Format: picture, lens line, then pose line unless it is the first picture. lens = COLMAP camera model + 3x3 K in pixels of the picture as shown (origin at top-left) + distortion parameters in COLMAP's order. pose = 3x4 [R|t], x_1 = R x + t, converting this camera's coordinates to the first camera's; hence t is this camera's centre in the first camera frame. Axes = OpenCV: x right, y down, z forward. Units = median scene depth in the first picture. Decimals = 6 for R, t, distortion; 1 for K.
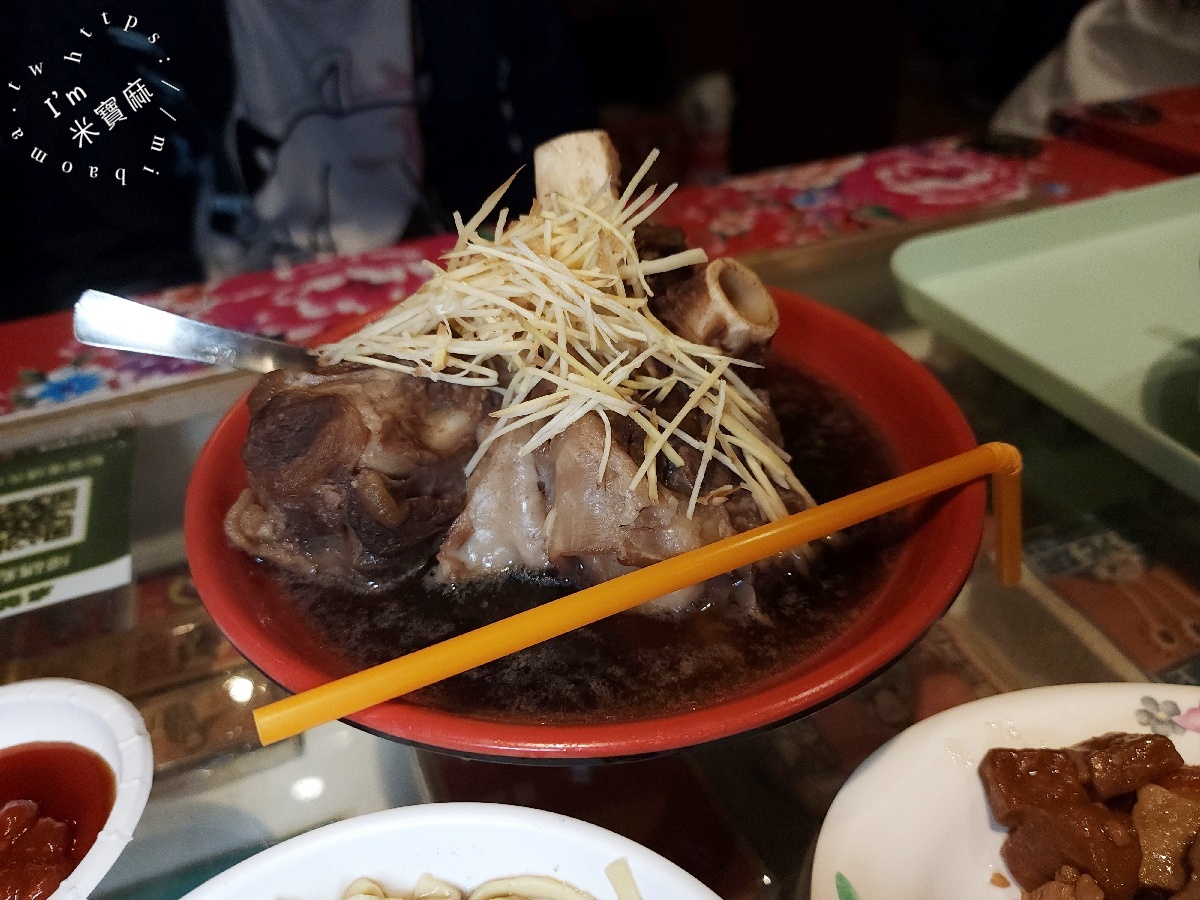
lens RADIAL K [[855.1, 0, 598.2], [0, 855.1, 463.0], [0, 0, 1]] dist [-0.000905, -0.003798]
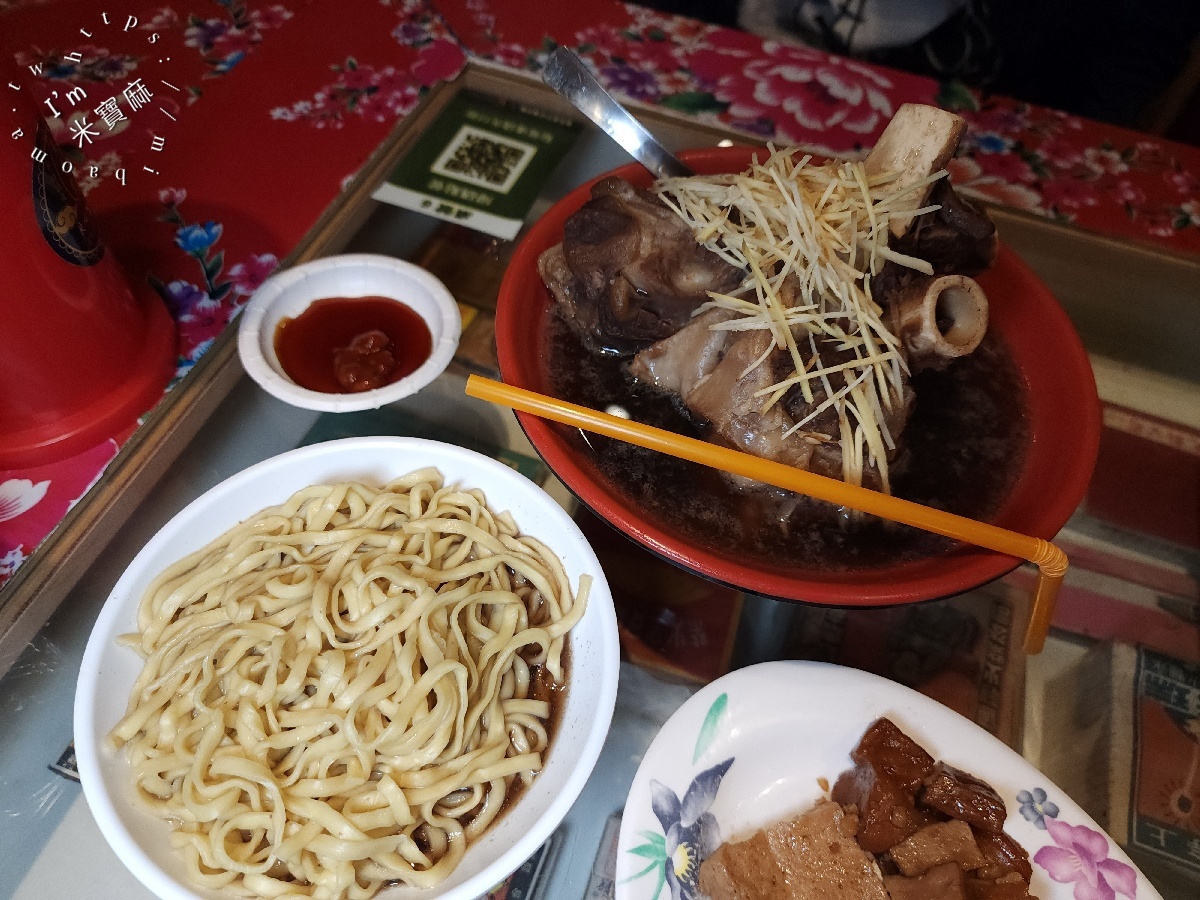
lens RADIAL K [[804.3, 0, 598.8], [0, 804.3, 458.1], [0, 0, 1]] dist [0.059769, -0.058947]
pose [[0.739873, 0.602867, -0.298562, 0.269258], [-0.493128, 0.787878, 0.368880, -0.218620], [0.457616, -0.125695, 0.880221, -0.236182]]
